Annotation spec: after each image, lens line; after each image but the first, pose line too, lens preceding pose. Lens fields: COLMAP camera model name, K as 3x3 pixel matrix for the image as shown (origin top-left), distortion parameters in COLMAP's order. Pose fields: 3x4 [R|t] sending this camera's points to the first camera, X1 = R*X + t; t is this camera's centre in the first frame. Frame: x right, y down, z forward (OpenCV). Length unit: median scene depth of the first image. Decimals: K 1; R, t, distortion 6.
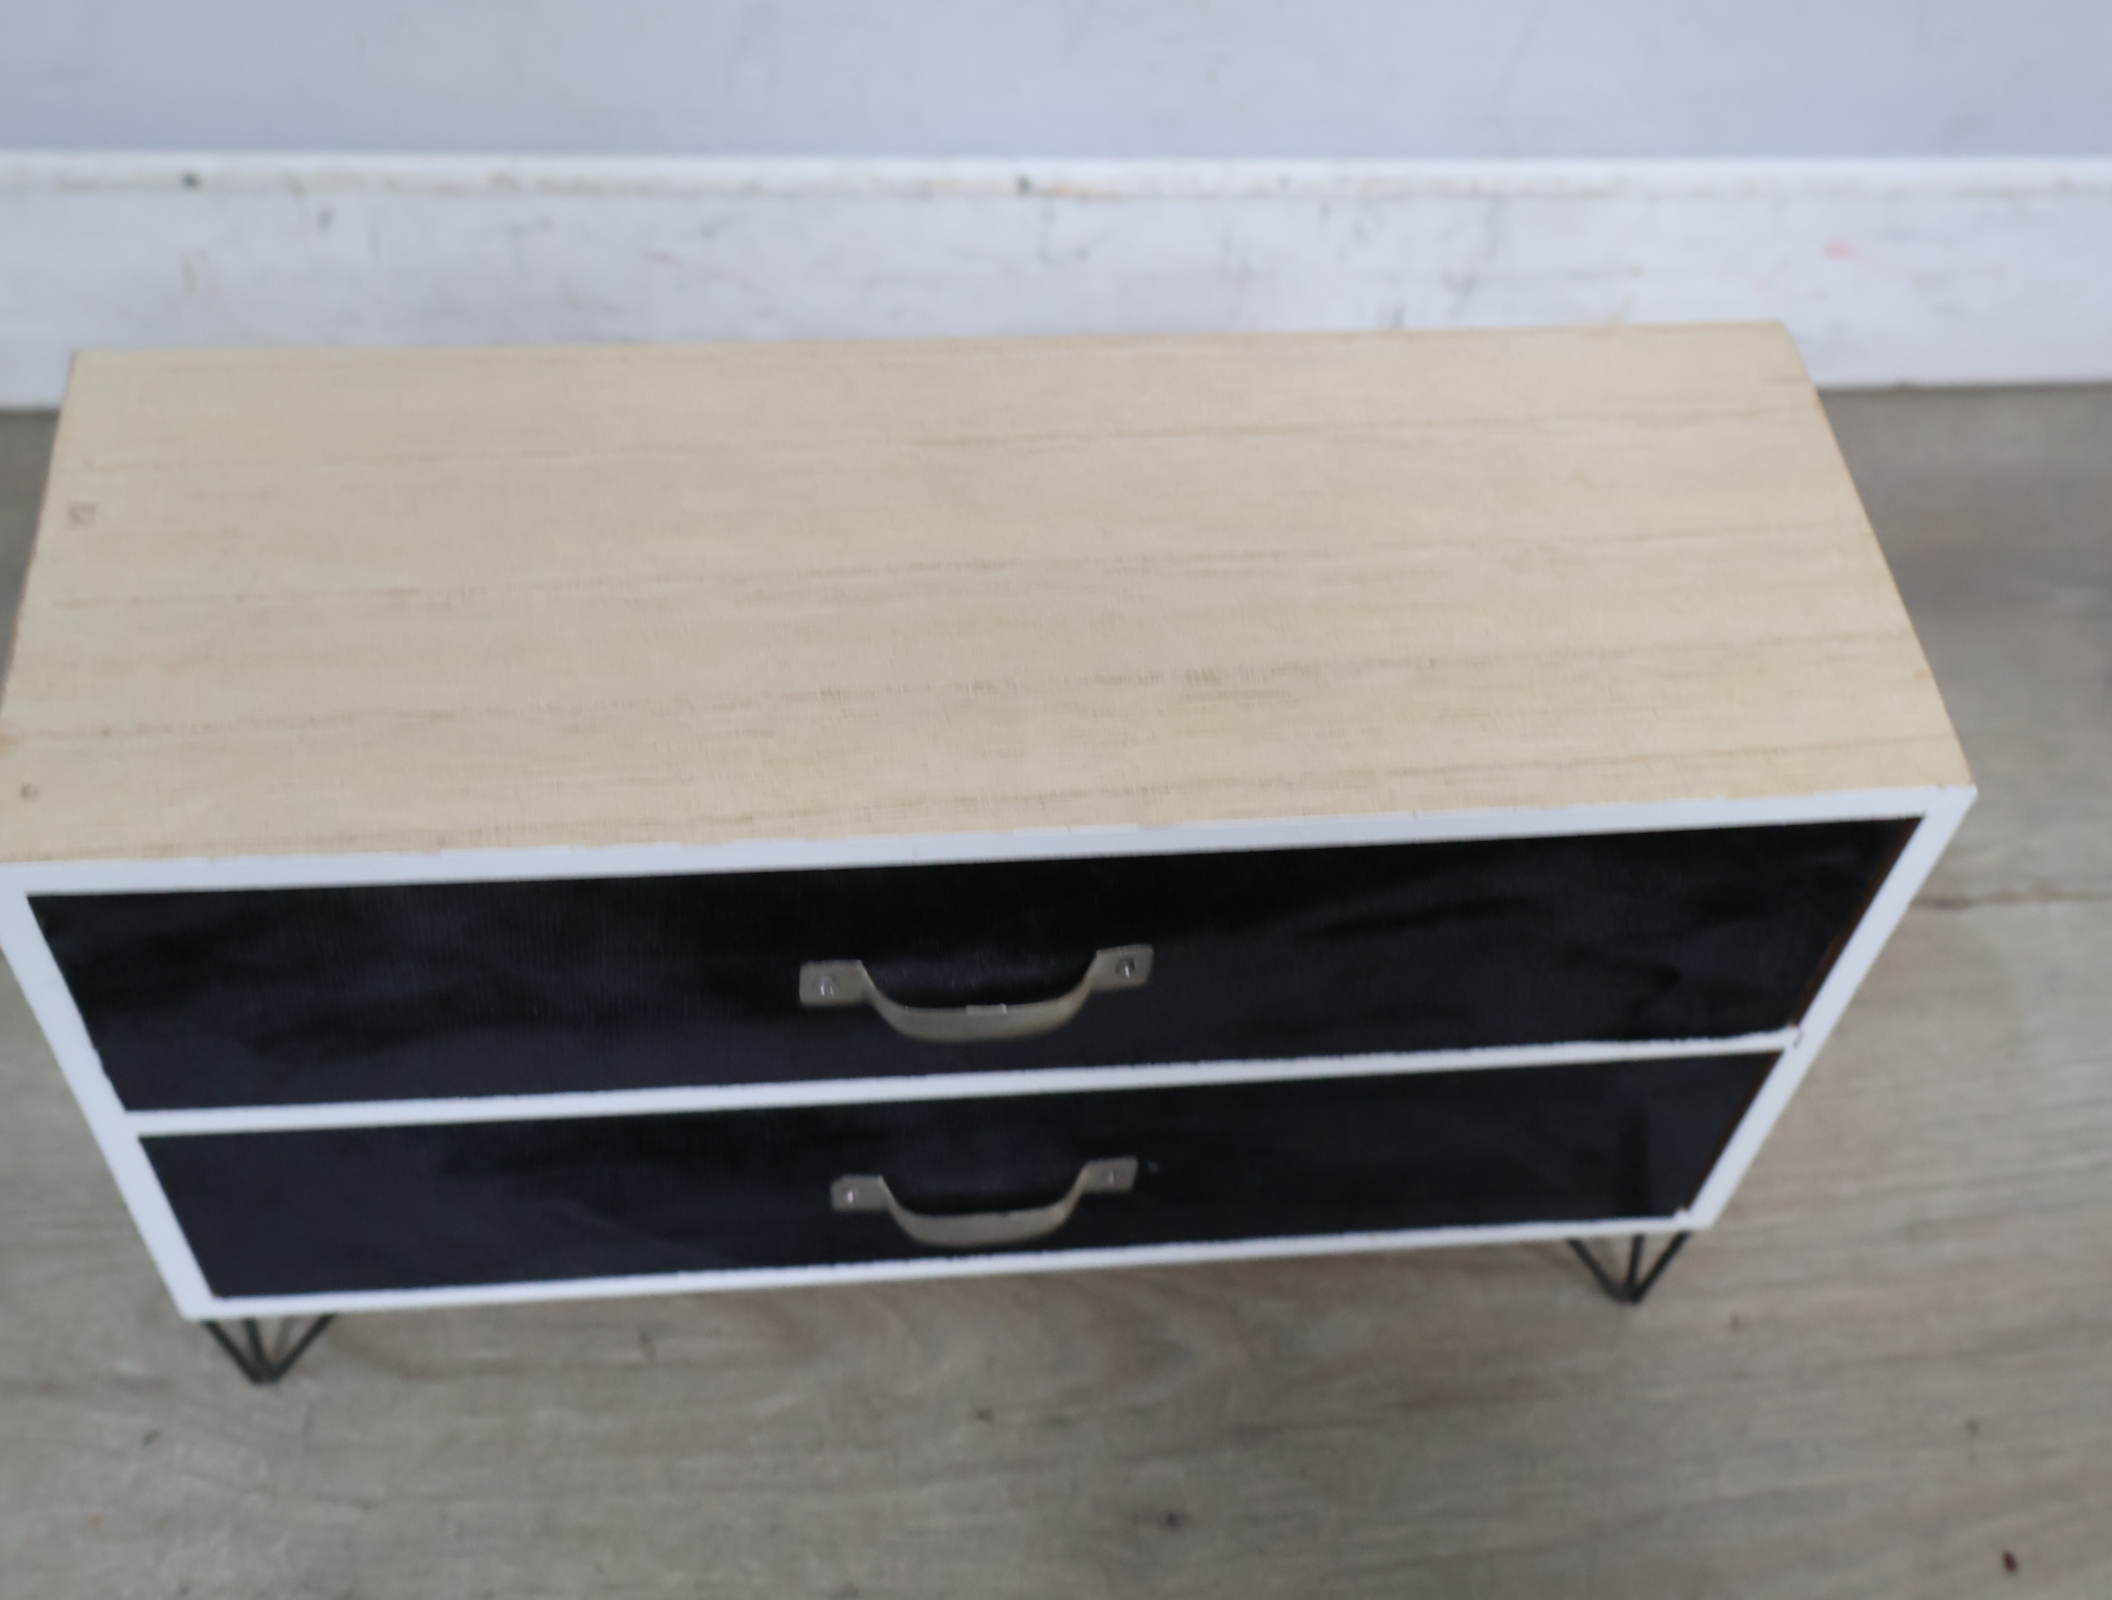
lens RADIAL K [[2422.8, 0, 1042.7], [0, 2422.8, 765.6], [0, 0, 1]] dist [0.003072, 0.000000]
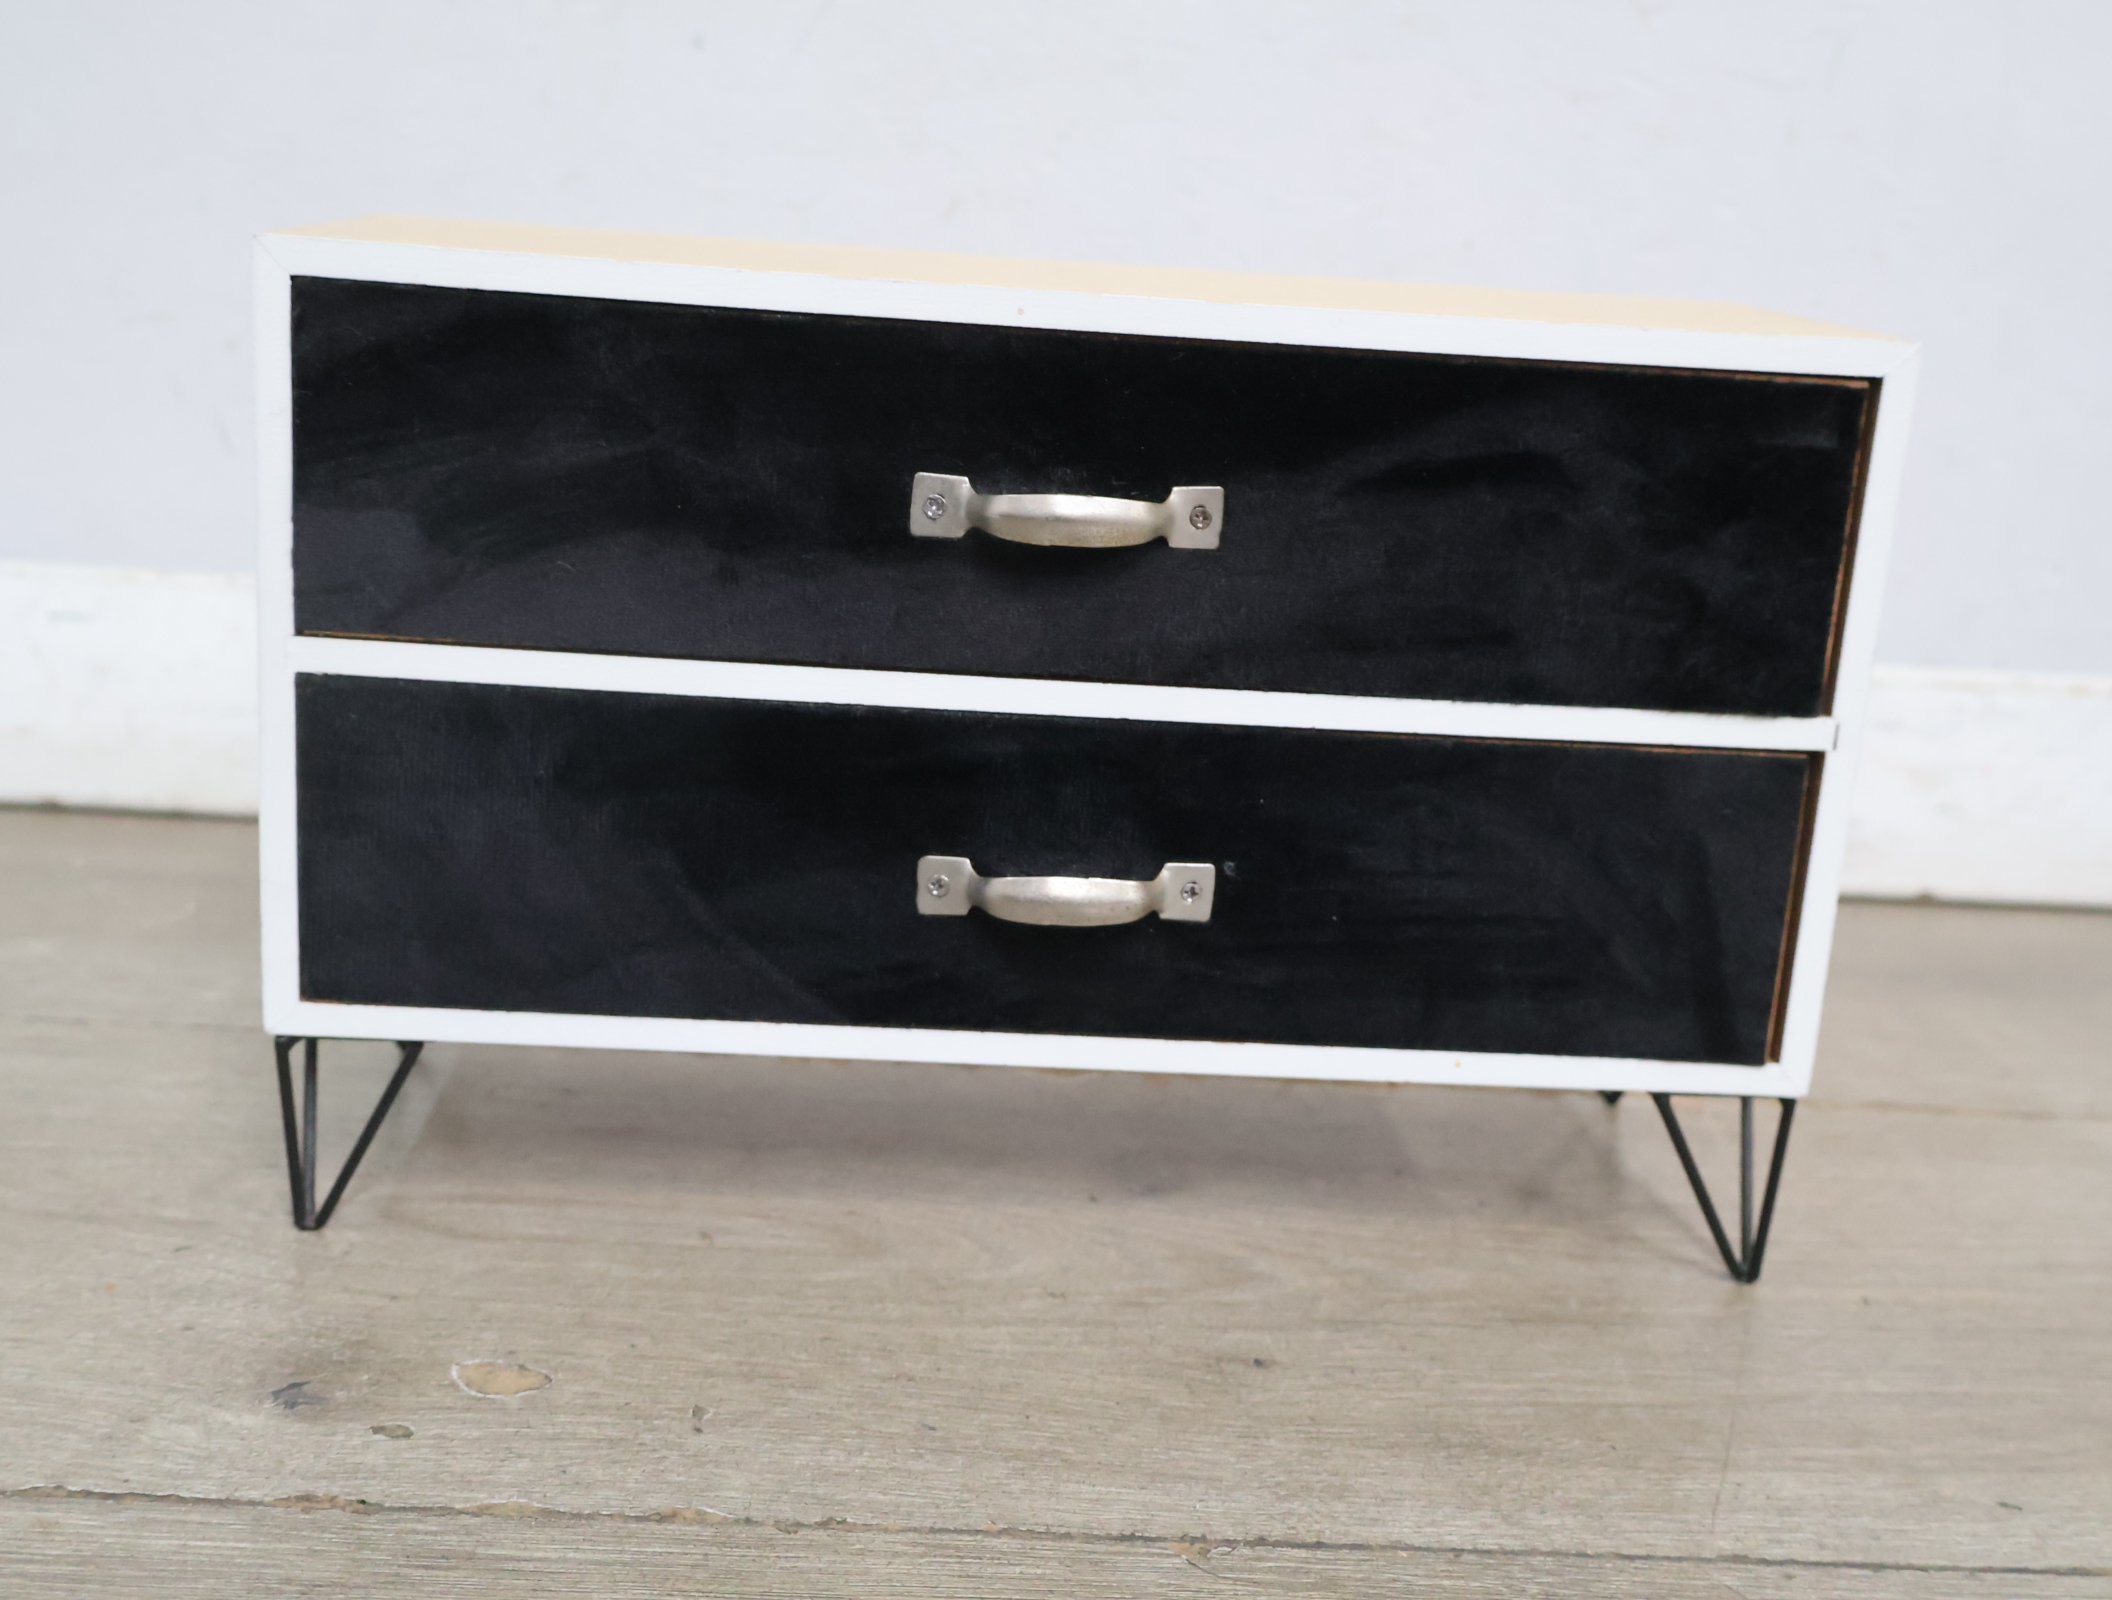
lens RADIAL K [[2422.8, 0, 1050.2], [0, 2422.8, 803.3], [0, 0, 1]] dist [0.003072, 0.000000]
pose [[0.999087, 0.009490, -0.041645, 0.010570], [-0.033040, 0.789616, -0.612711, 0.703192], [0.027068, 0.613528, 0.789209, 0.148811]]
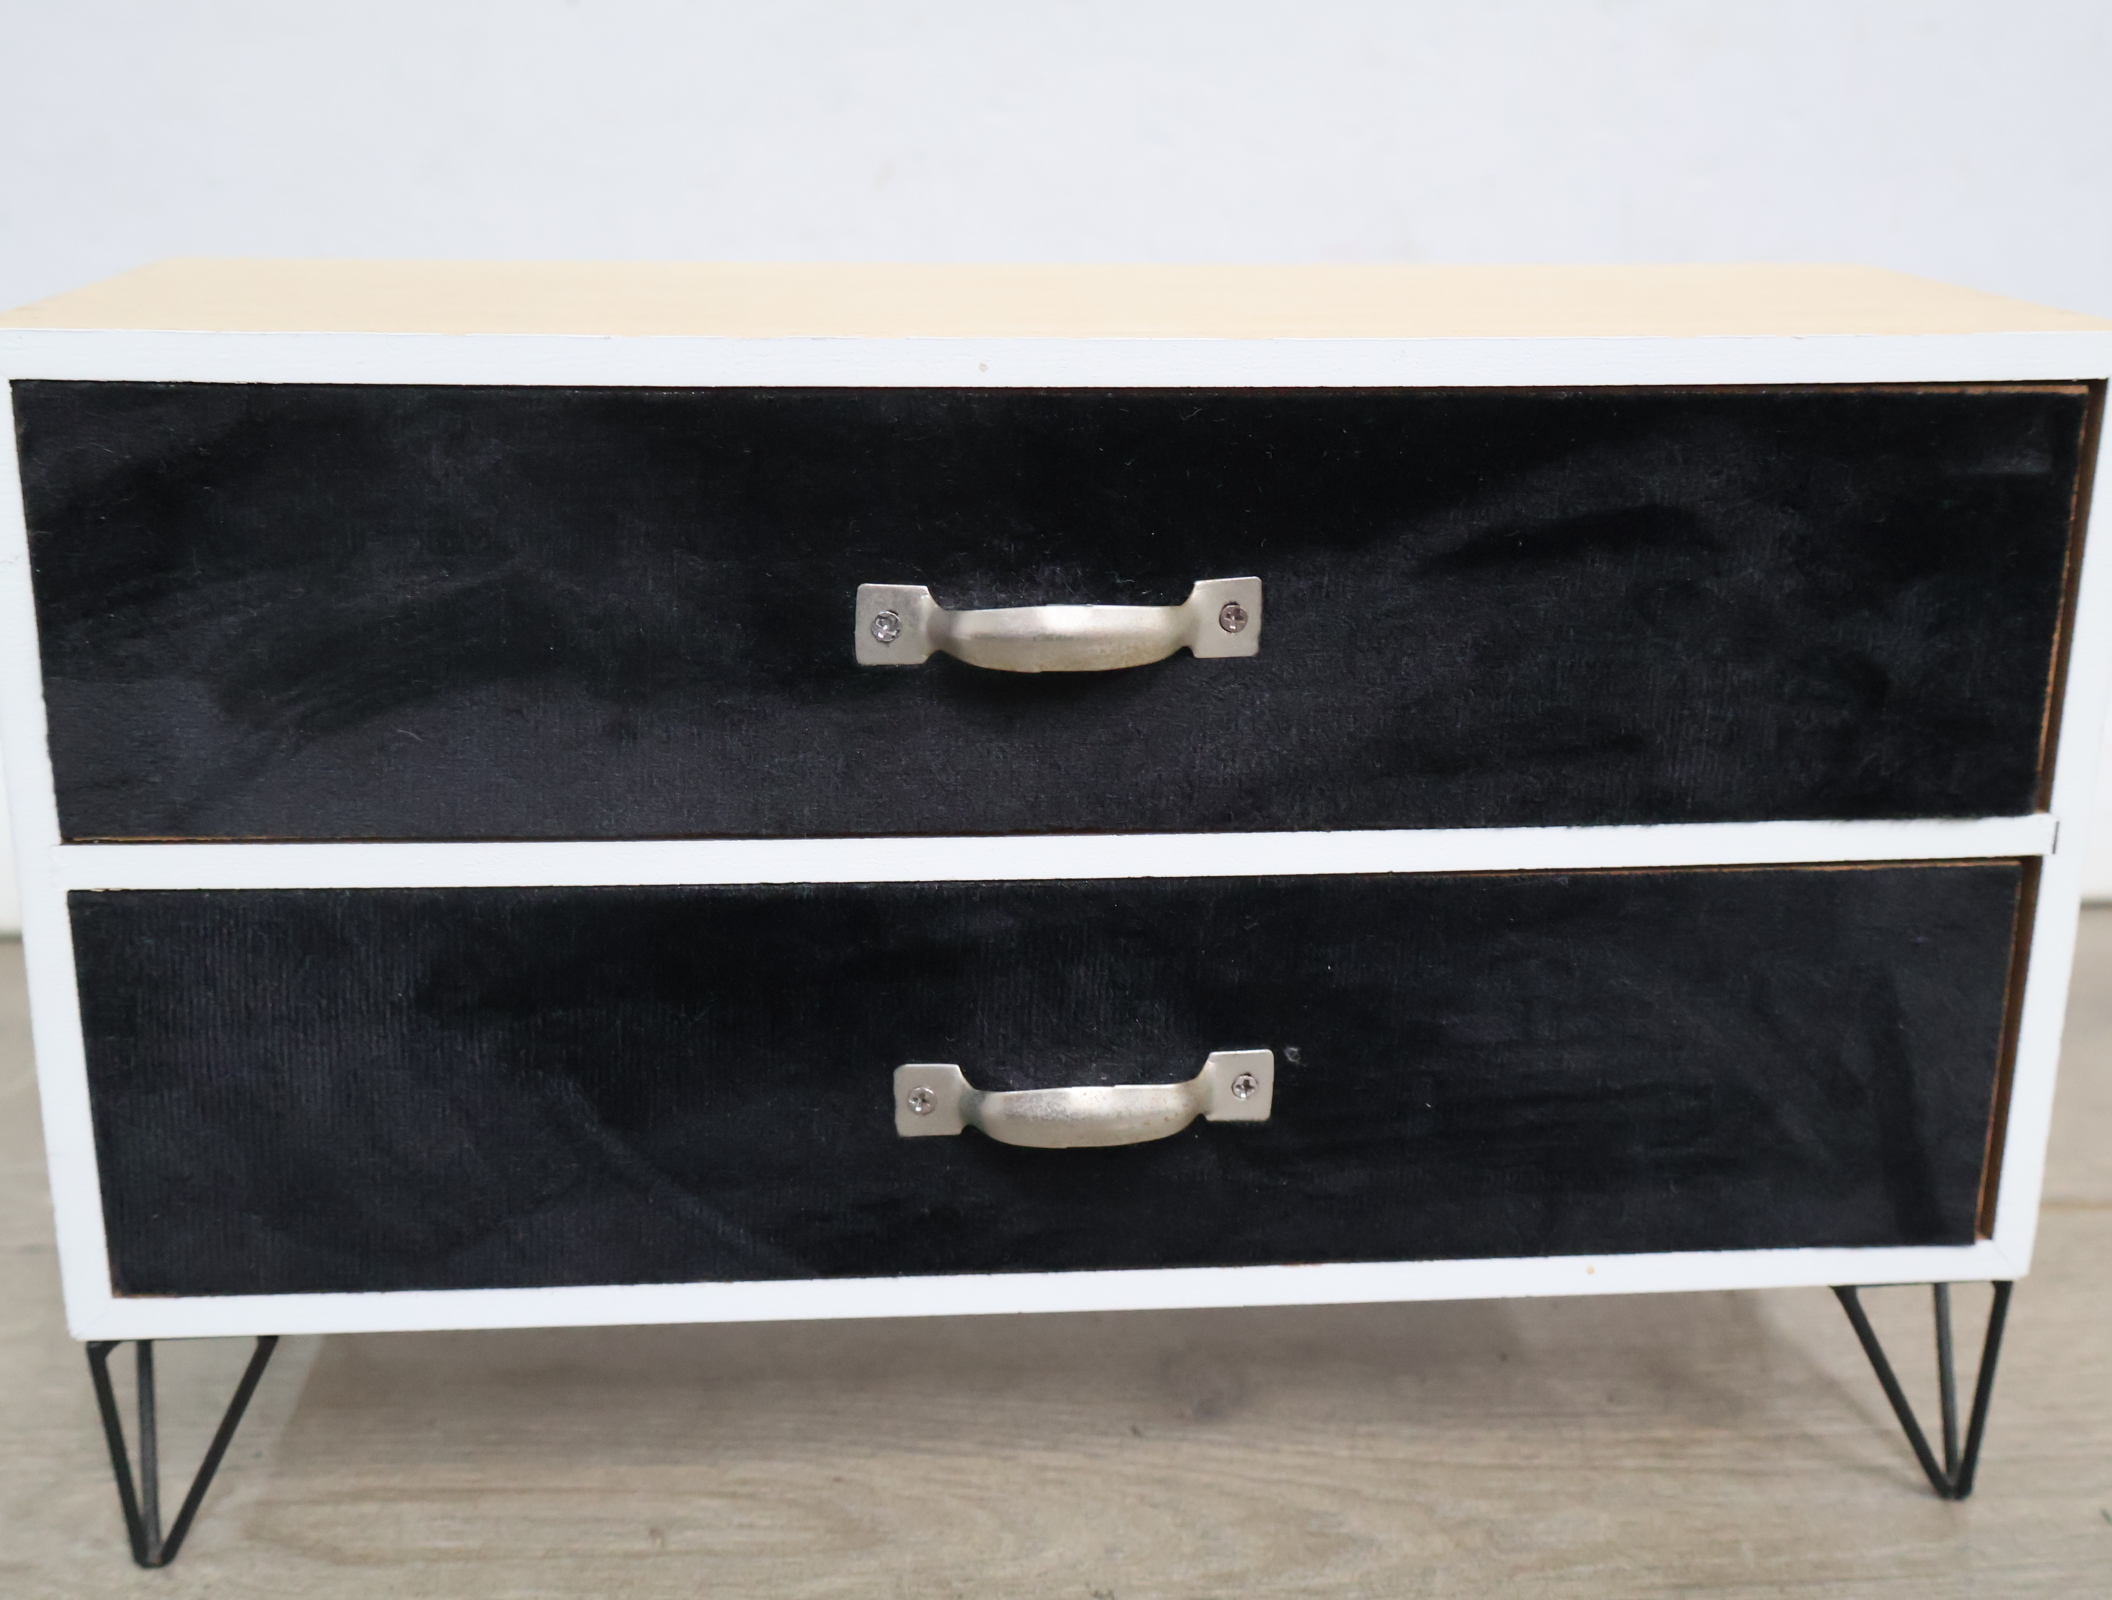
lens RADIAL K [[2422.8, 0, 1044.4], [0, 2422.8, 781.1], [0, 0, 1]] dist [0.003072, 0.000000]
pose [[0.998195, -0.049925, -0.033369, -0.005091], [0.021076, 0.811601, -0.583833, 0.506583], [0.056230, 0.582076, 0.811188, 0.258939]]
